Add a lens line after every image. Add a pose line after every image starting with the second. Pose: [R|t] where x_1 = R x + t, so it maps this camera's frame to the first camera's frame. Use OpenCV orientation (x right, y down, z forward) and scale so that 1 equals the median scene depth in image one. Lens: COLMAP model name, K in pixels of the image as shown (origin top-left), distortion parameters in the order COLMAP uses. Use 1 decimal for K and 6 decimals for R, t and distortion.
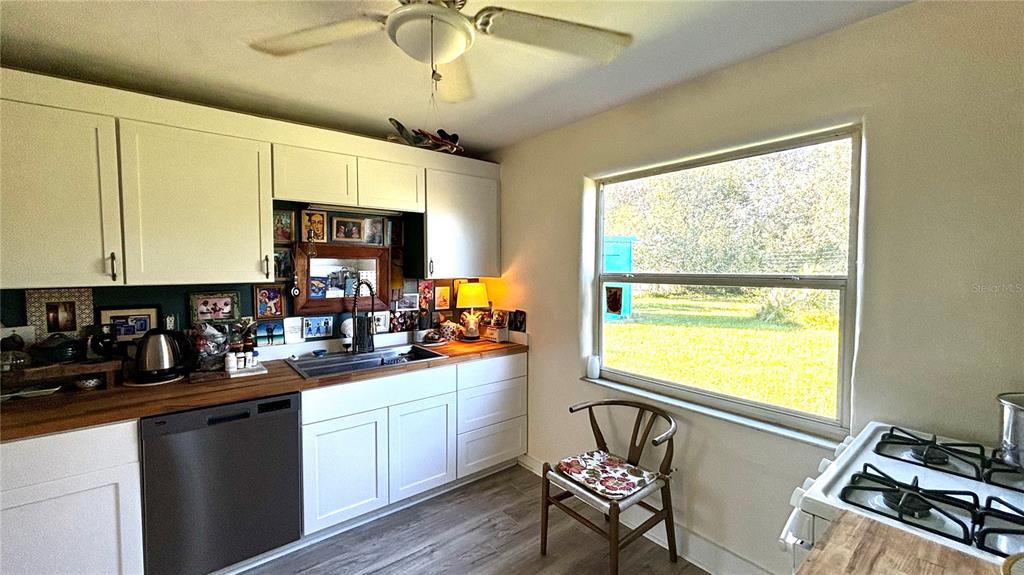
lens RADIAL K [[412.7, 0, 513.6], [0, 412.7, 283.1], [0, 0, 1]] dist [0.002312, -0.000903]
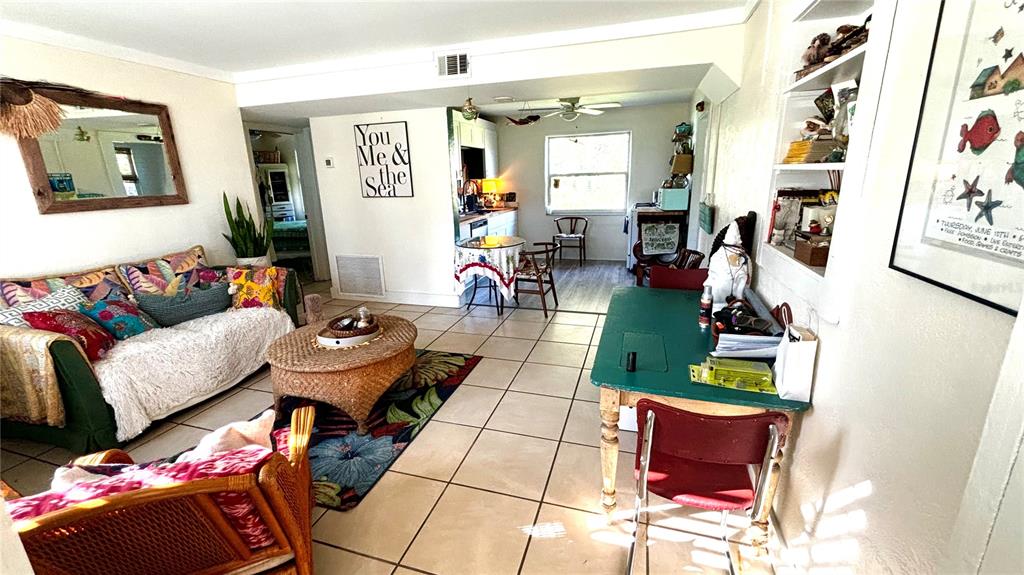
lens RADIAL K [[412.7, 0, 505.1], [0, 412.7, 287.9], [0, 0, 1]] dist [0.002312, -0.000903]
pose [[0.836094, -0.166322, 0.522766, -1.716908], [0.050558, 0.972238, 0.228465, 0.073560], [-0.546252, -0.164588, 0.821291, -1.279793]]
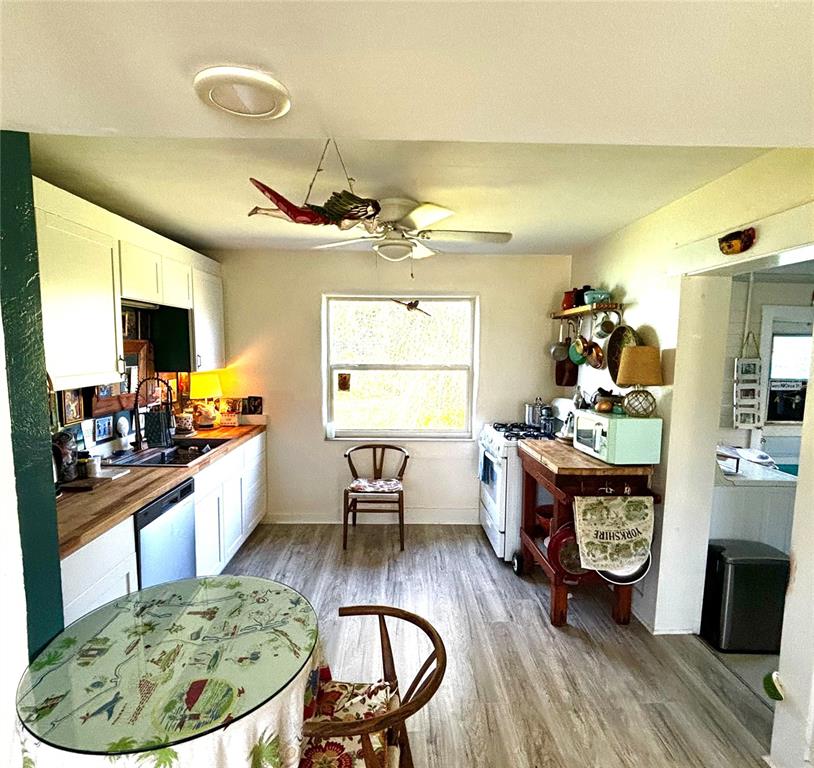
lens RADIAL K [[480.7, 0, 399.1], [0, 480.7, 400.2], [0, 0, 1]] dist [-0.001953, -0.003166]
pose [[0.620749, -0.082306, 0.779677, -1.025893], [0.022323, 0.995927, 0.087361, -0.042621], [-0.783691, -0.036825, 0.620058, -0.221564]]
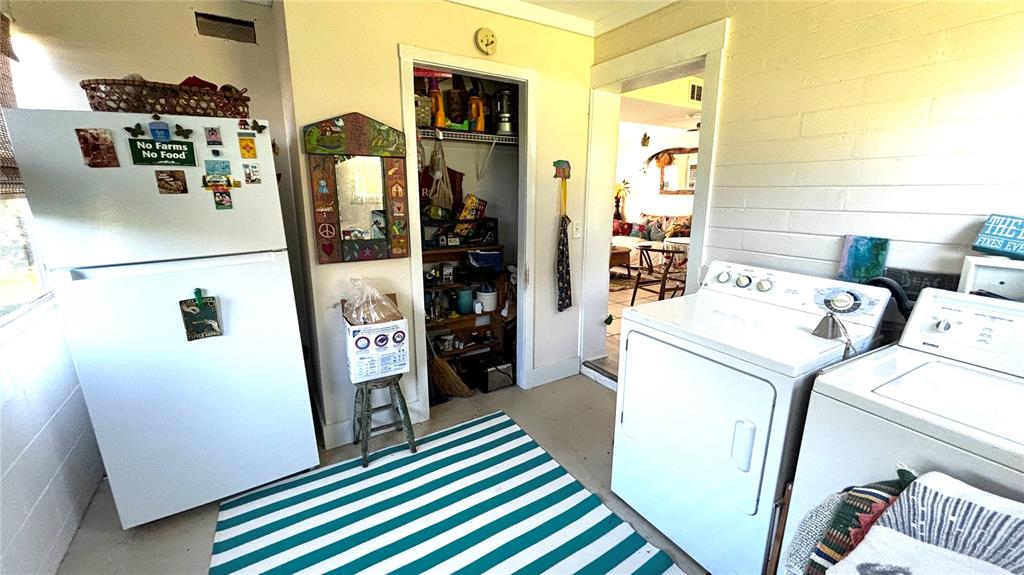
lens RADIAL K [[412.7, 0, 505.2], [0, 412.7, 287.3], [0, 0, 1]] dist [0.002312, -0.000903]
pose [[-0.131993, 0.220900, -0.966323, 1.310342], [-0.043190, 0.972645, 0.228245, 0.093428], [0.990309, 0.071862, -0.118842, -0.422185]]
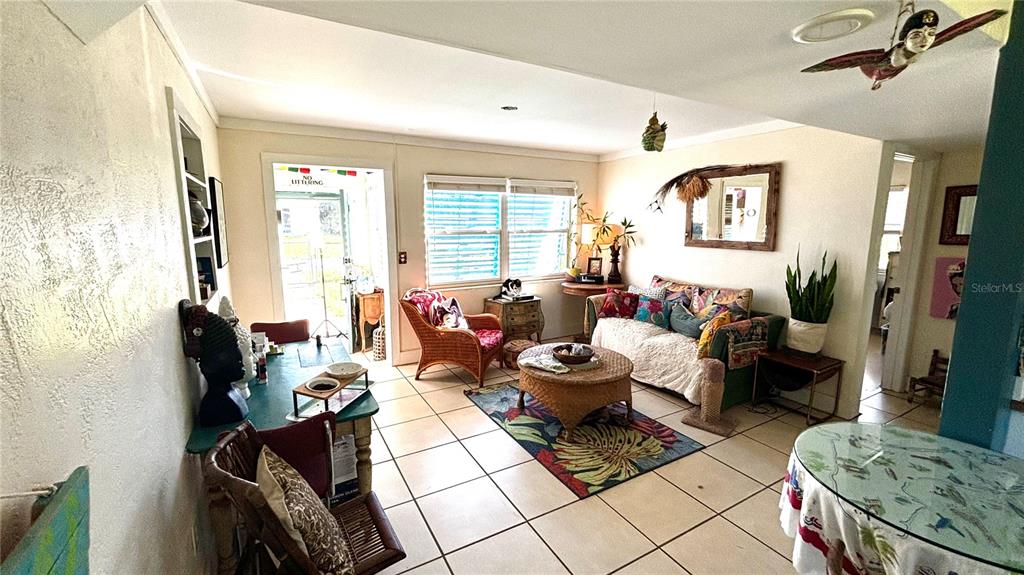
lens RADIAL K [[412.7, 0, 503.8], [0, 412.7, 280.2], [0, 0, 1]] dist [0.002312, -0.000903]
pose [[-0.173839, 0.137665, -0.975104, -0.152106], [-0.042462, 0.988212, 0.147085, -0.016324], [0.983858, 0.066974, -0.165944, -0.148520]]
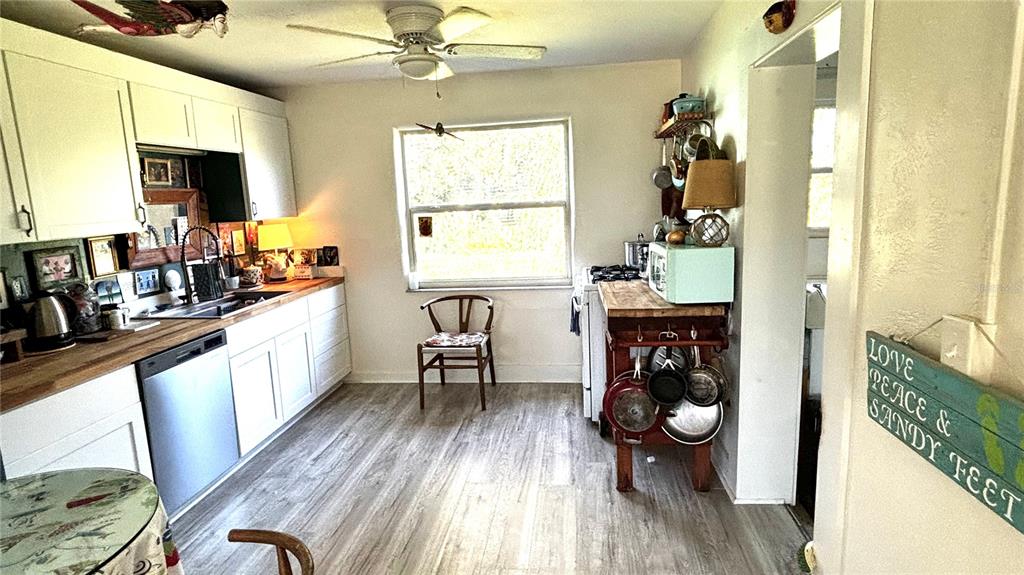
lens RADIAL K [[546.1, 0, 507.1], [0, 546.1, 285.7], [0, 0, 1]] dist [0.002746, -0.002964]
pose [[0.720703, -0.145361, 0.677833, -0.818070], [0.071576, 0.988147, 0.135805, 0.010161], [-0.689539, -0.049359, 0.722565, -0.465907]]
